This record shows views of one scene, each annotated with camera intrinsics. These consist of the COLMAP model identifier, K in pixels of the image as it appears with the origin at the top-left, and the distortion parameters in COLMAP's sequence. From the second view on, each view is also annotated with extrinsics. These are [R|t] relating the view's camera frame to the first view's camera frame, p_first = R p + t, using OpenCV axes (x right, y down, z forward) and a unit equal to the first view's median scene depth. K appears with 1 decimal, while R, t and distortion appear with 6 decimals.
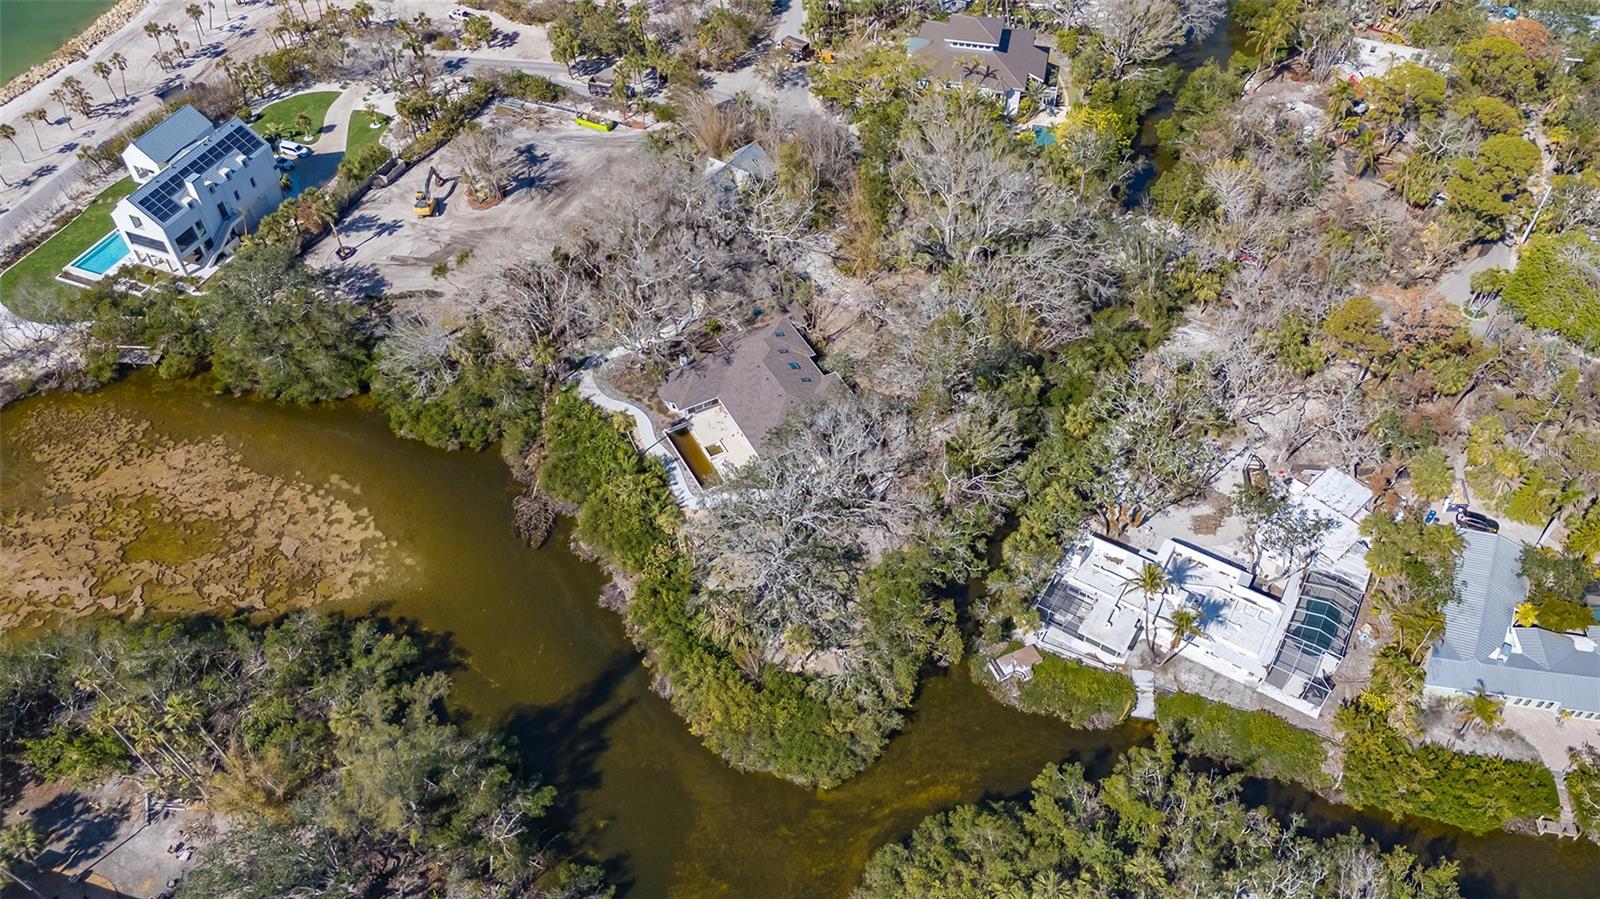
lens RADIAL K [[1192.8, 0, 800.0], [0, 1192.8, 449.5], [0, 0, 1]] dist [0.043685, -0.009801]
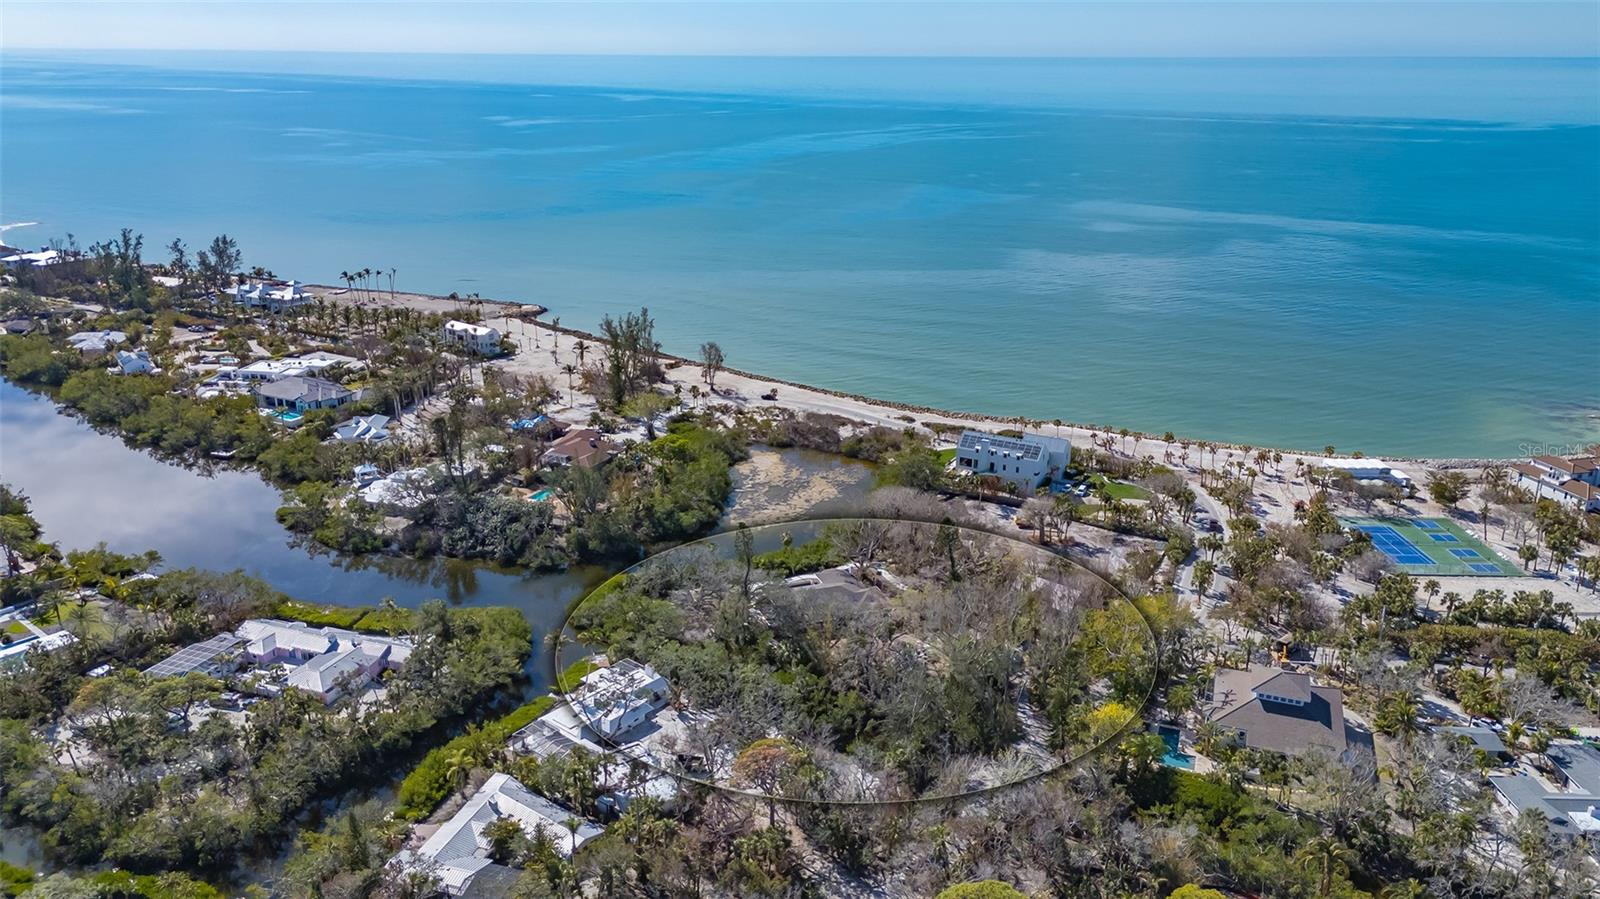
lens RADIAL K [[1192.8, 0, 800.0], [0, 1192.8, 449.5], [0, 0, 1]] dist [0.043685, -0.009801]
pose [[-0.144030, 0.315235, -0.938020, 1.345661], [-0.727136, 0.609236, 0.316392, -0.626120], [0.671214, 0.727639, 0.141471, 0.592475]]
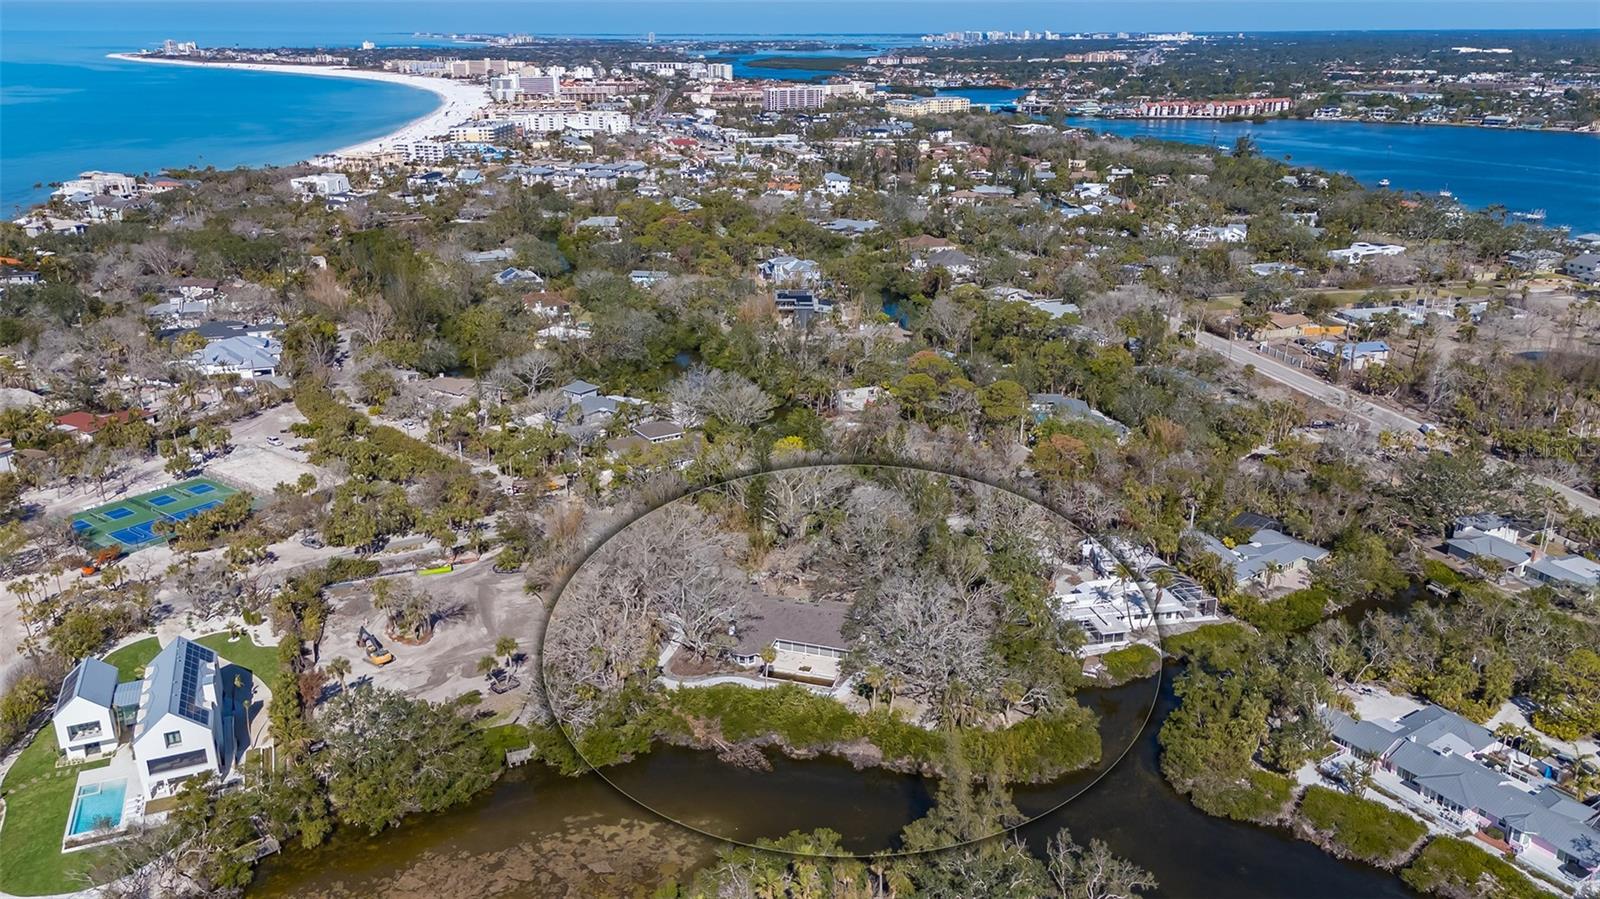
lens RADIAL K [[1174.4, 0, 800.0], [0, 1174.4, 449.5], [0, 0, 1]] dist [0.069120, -0.061515]
pose [[0.709745, -0.232344, 0.665040, -0.807386], [0.511996, 0.818556, -0.260435, 0.124987], [-0.483862, 0.525341, 0.699925, -0.001939]]
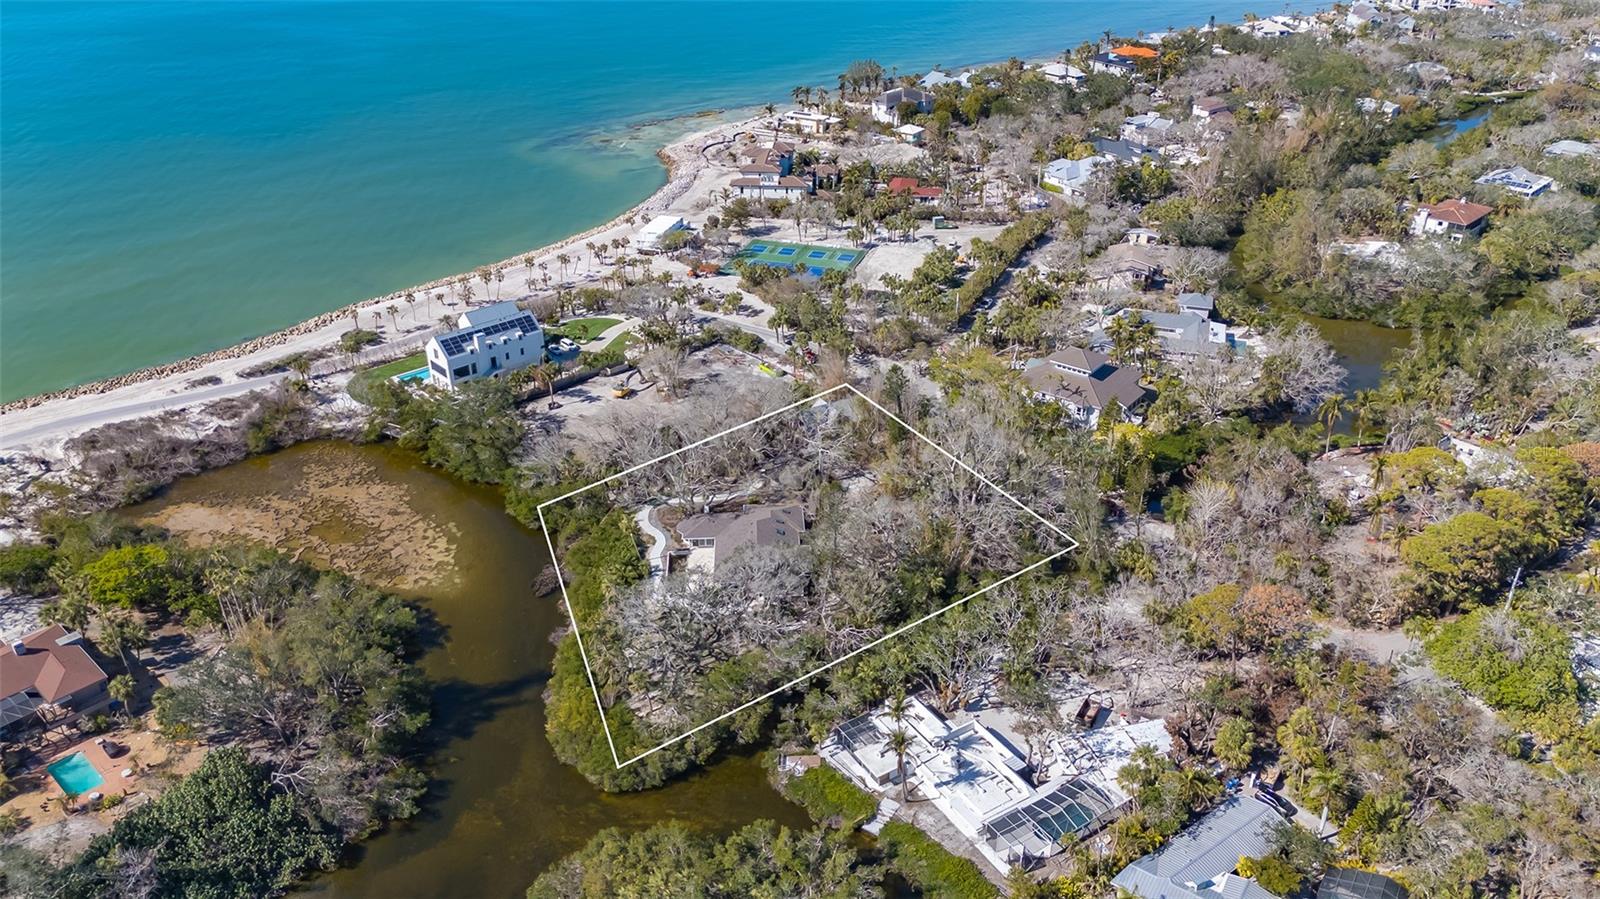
lens RADIAL K [[1174.4, 0, 800.0], [0, 1174.4, 449.5], [0, 0, 1]] dist [0.069120, -0.061515]
pose [[0.902553, 0.208693, -0.376623, 0.455321], [-0.315422, 0.915866, -0.248392, 0.148800], [0.293098, 0.342982, 0.892444, -0.139633]]
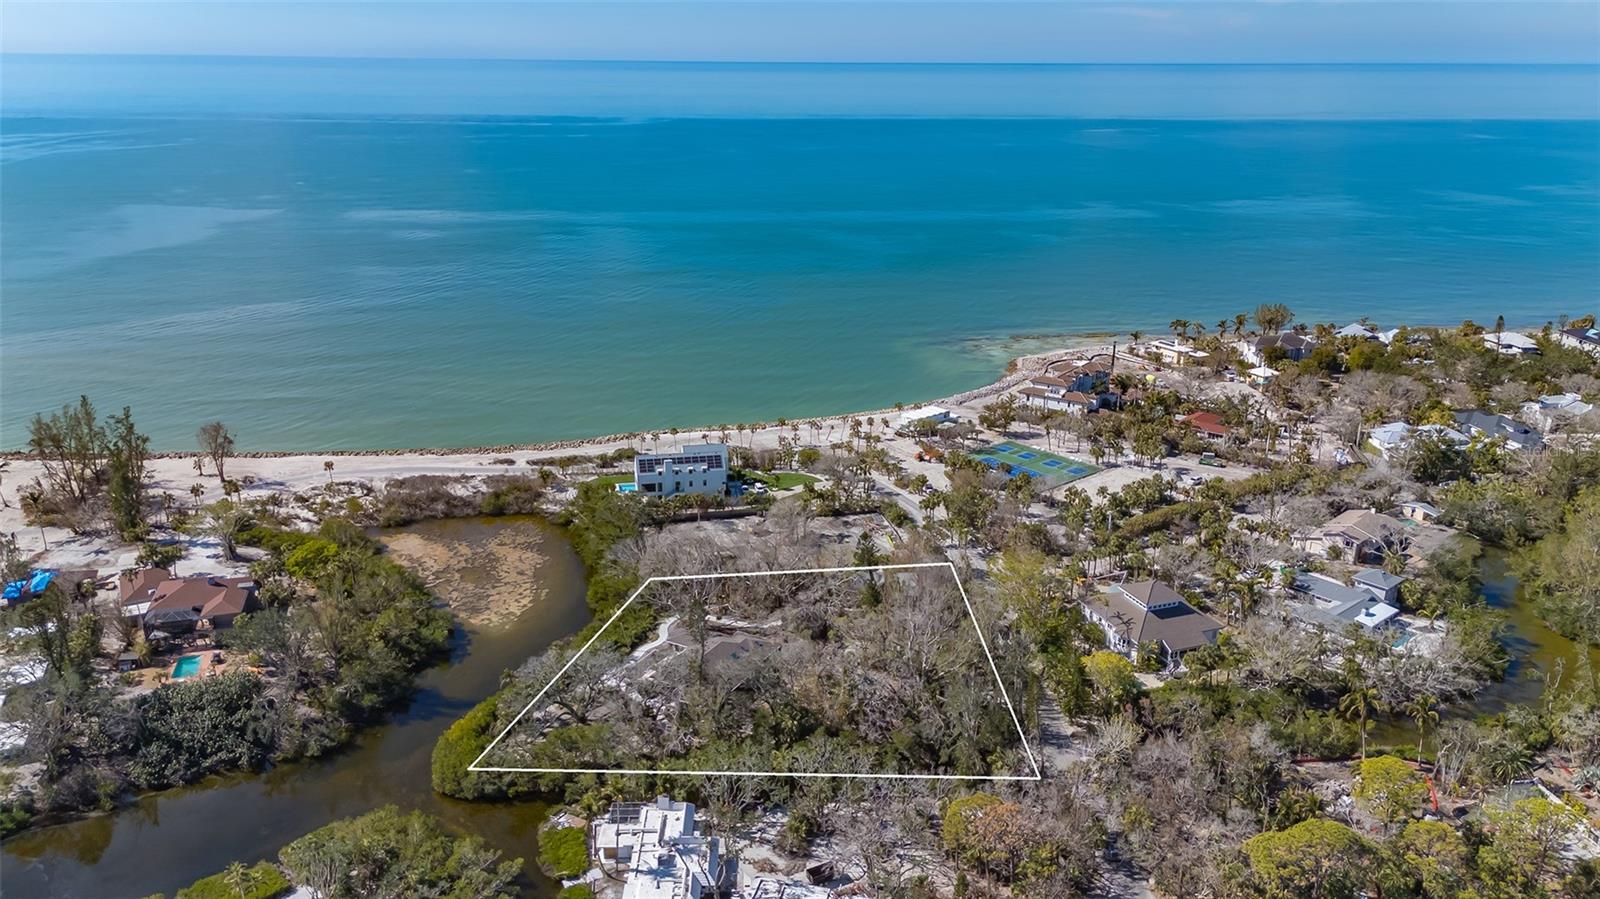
lens RADIAL K [[1174.4, 0, 800.0], [0, 1174.4, 449.5], [0, 0, 1]] dist [0.069120, -0.061515]
pose [[0.548126, 0.270271, -0.791525, 1.052093], [-0.616555, 0.770036, -0.164027, -0.075591], [0.565171, 0.577926, 0.588714, 0.071142]]
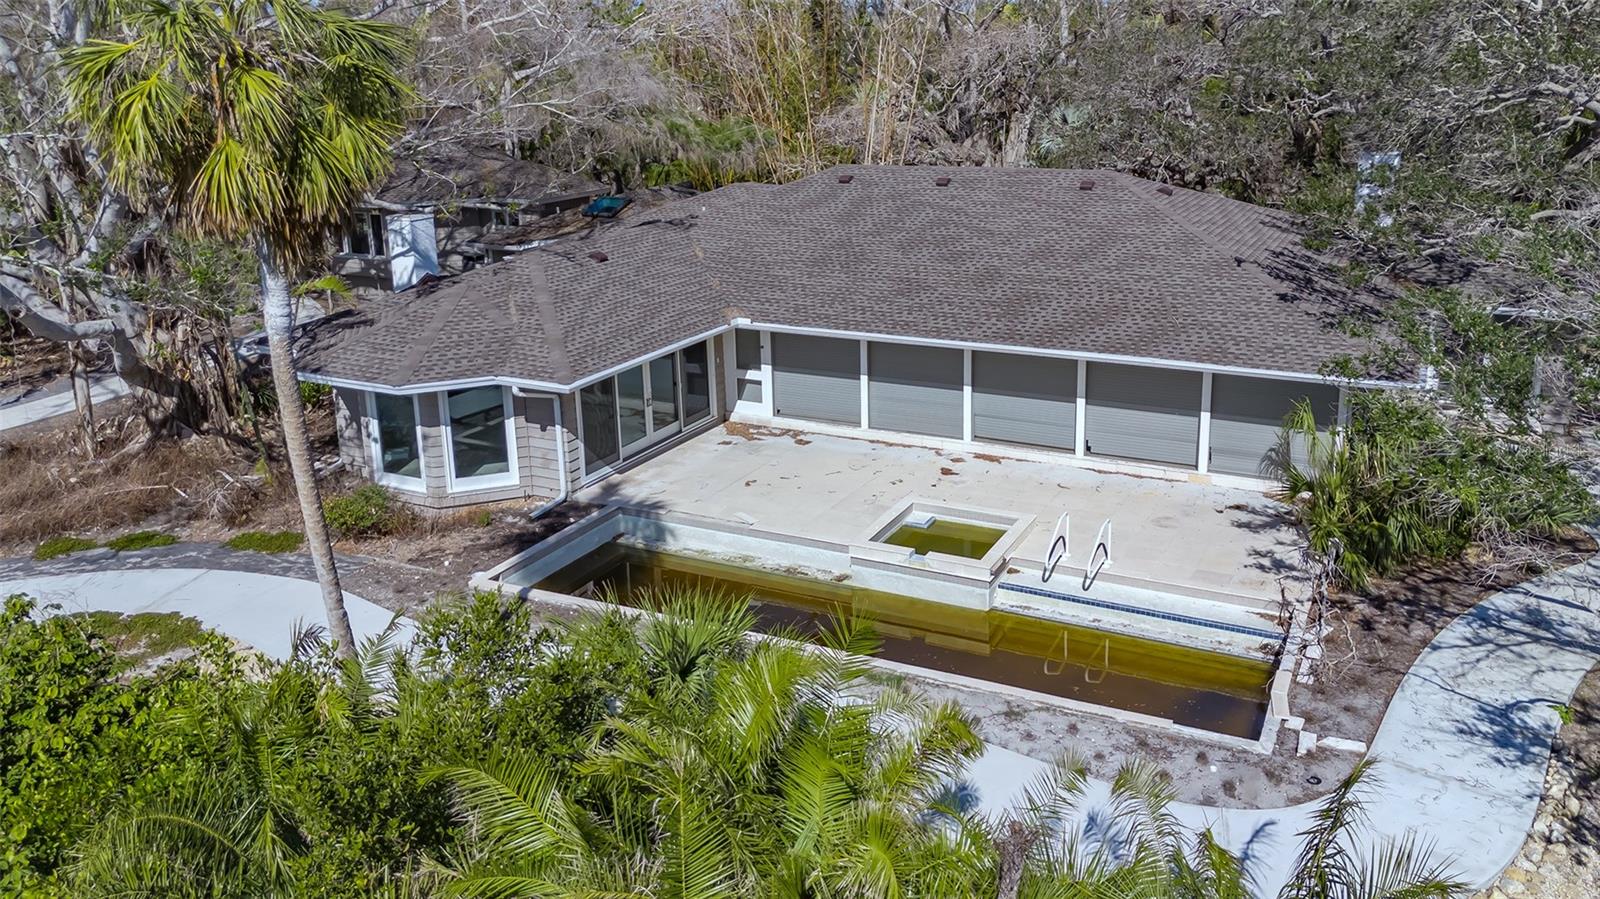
lens RADIAL K [[1275.6, 0, 800.0], [0, 1275.6, 449.5], [0, 0, 1]] dist [0.007507, 0.002979]
pose [[0.792217, -0.187350, 0.580769, -0.156463], [0.444933, 0.828676, -0.339603, 0.030110], [-0.417645, 0.527443, 0.739849, 0.840137]]
